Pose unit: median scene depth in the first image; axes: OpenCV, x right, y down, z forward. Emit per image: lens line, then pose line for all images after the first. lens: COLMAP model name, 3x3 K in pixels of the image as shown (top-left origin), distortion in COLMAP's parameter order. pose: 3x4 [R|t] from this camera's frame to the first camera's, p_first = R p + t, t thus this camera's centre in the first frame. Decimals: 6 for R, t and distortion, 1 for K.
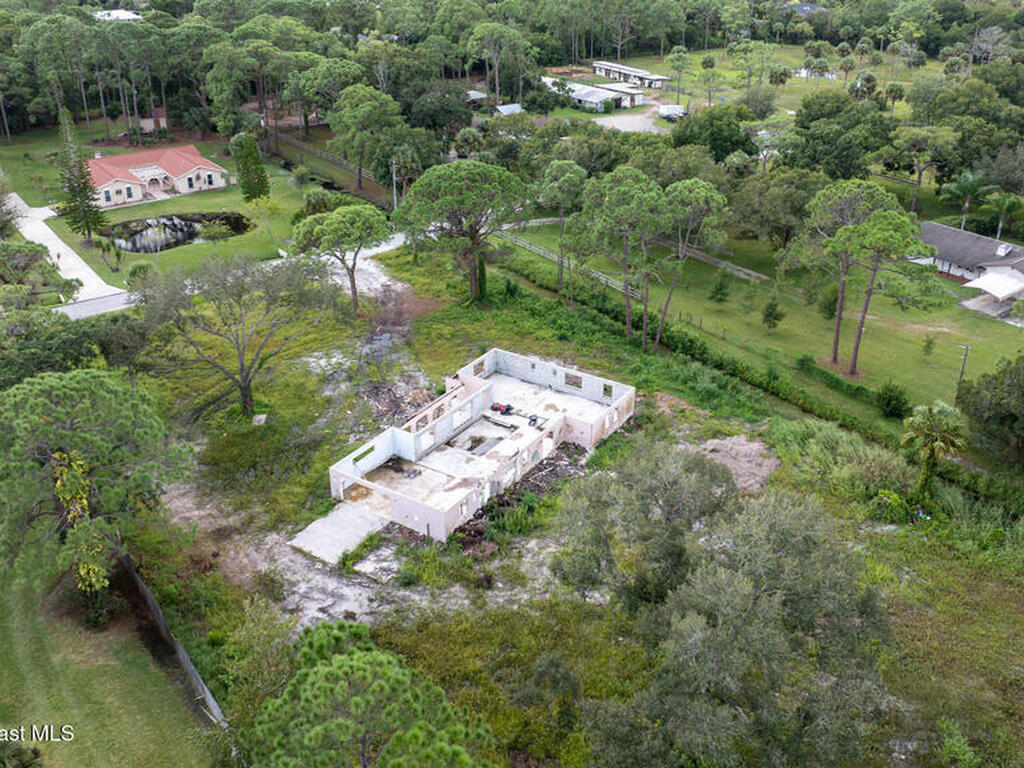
lens RADIAL K [[963.7, 0, 525.0], [0, 963.7, 380.5], [0, 0, 1]] dist [0.005061, -0.120307]
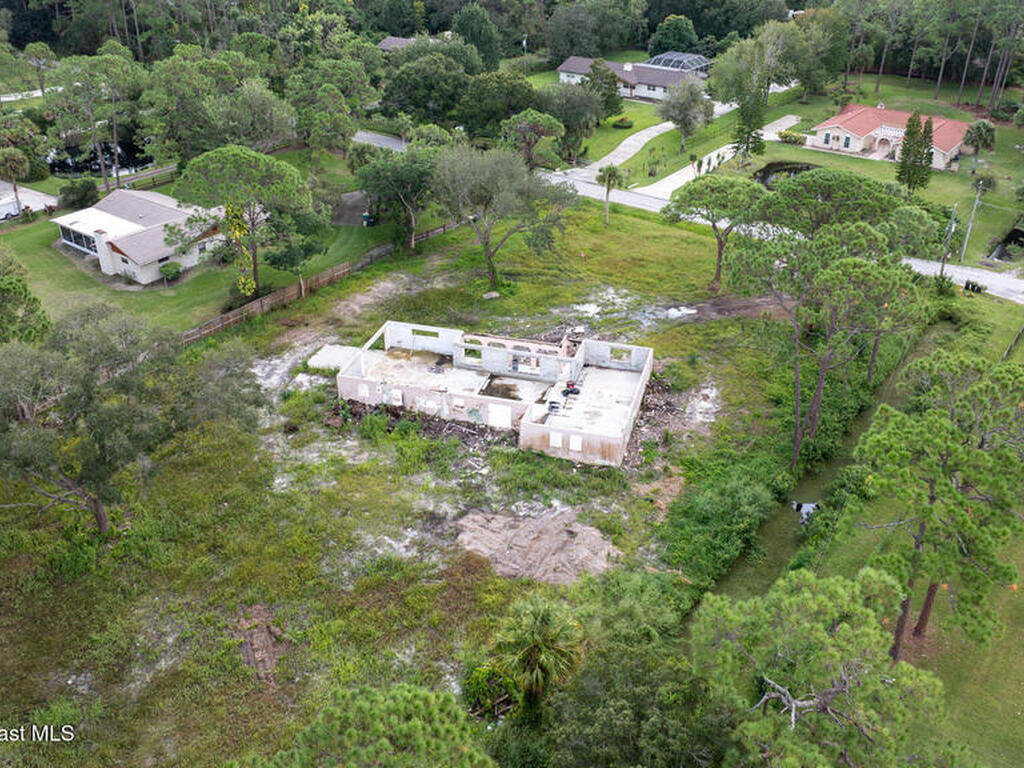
lens RADIAL K [[963.7, 0, 525.0], [0, 963.7, 380.5], [0, 0, 1]] dist [0.005061, -0.120307]
pose [[0.262210, 0.462533, -0.846941, 0.920593], [-0.430686, 0.841484, 0.326213, -0.321985], [0.863571, 0.279229, 0.419852, 0.659103]]
